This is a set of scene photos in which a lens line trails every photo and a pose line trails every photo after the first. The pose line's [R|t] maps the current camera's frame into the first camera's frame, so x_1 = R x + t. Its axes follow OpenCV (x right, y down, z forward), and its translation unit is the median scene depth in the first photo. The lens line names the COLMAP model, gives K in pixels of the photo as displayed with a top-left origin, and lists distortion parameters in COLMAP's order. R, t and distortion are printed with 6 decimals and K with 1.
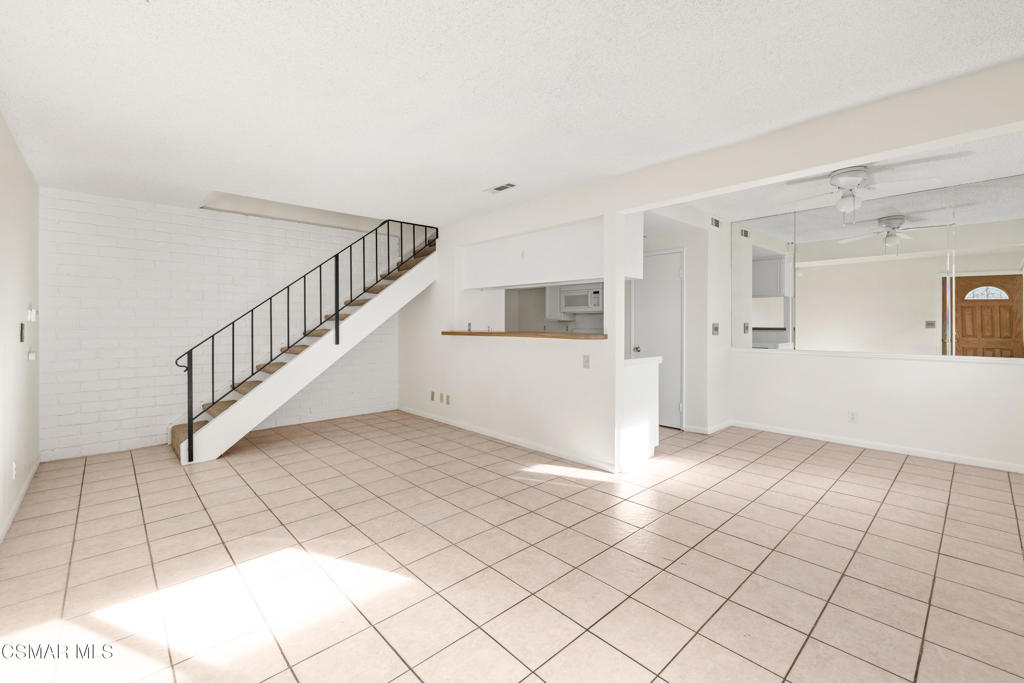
lens RADIAL K [[432.8, 0, 519.0], [0, 432.8, 321.9], [0, 0, 1]] dist [0.001686, 0.000090]
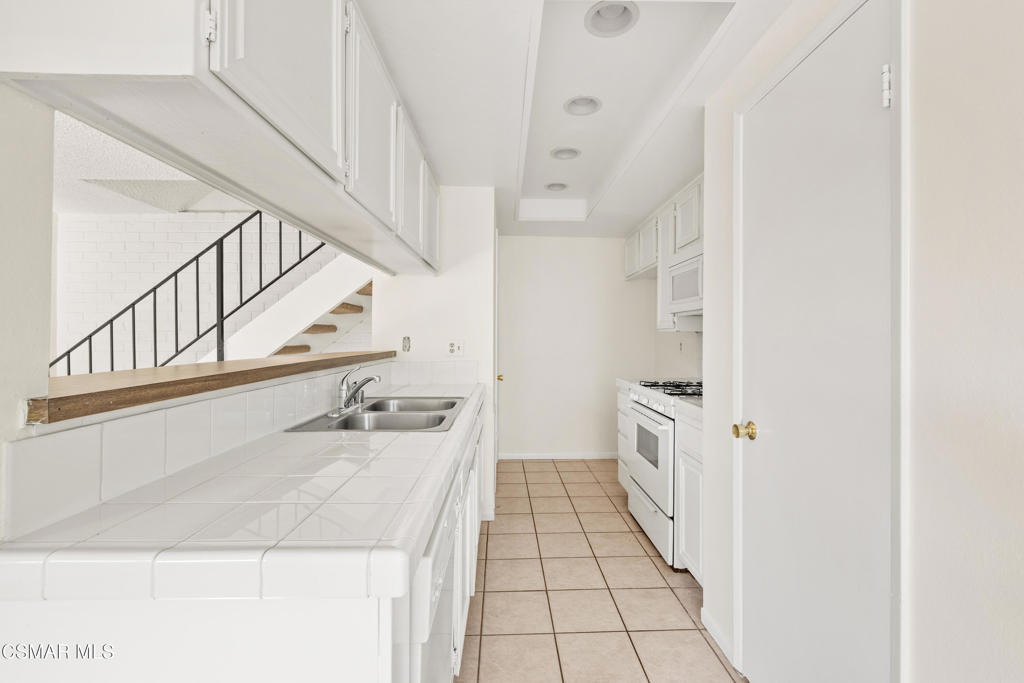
lens RADIAL K [[432.8, 0, 514.3], [0, 432.8, 334.7], [0, 0, 1]] dist [0.001686, 0.000090]
pose [[0.744173, -0.002450, -0.667983, 0.392288], [0.001783, 0.999997, -0.001681, 0.000772], [0.667985, 0.000059, 0.744175, 0.769307]]
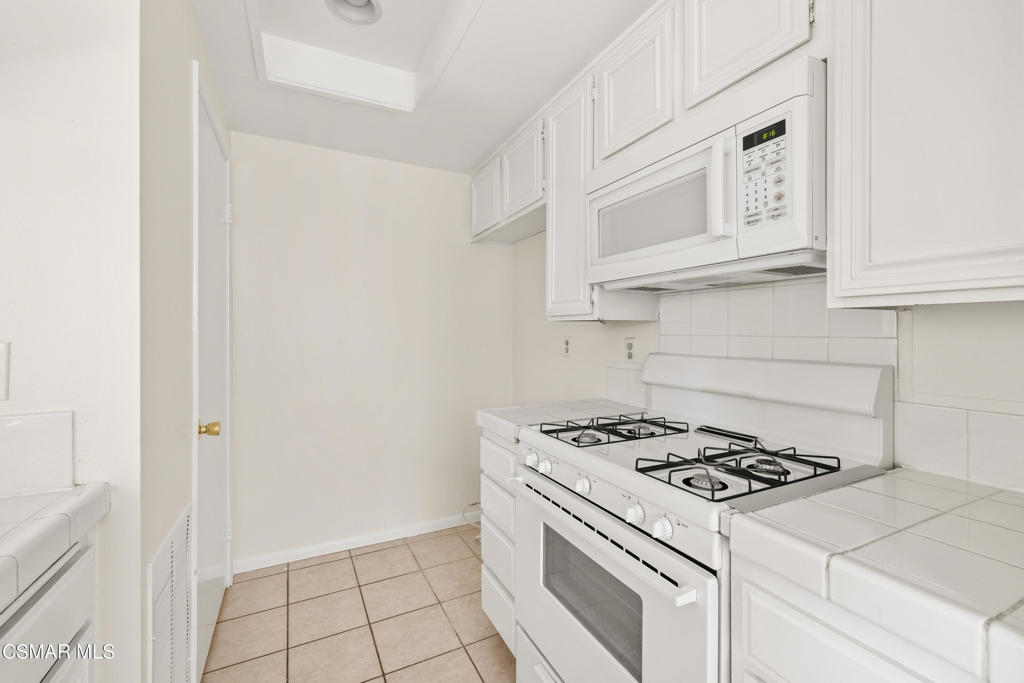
lens RADIAL K [[432.8, 0, 514.7], [0, 432.8, 332.6], [0, 0, 1]] dist [0.001686, 0.000090]
pose [[0.959135, -0.004289, -0.282916, 0.176183], [0.005859, 0.999972, 0.004703, 0.003065], [0.282888, -0.006168, 0.959133, 1.067038]]
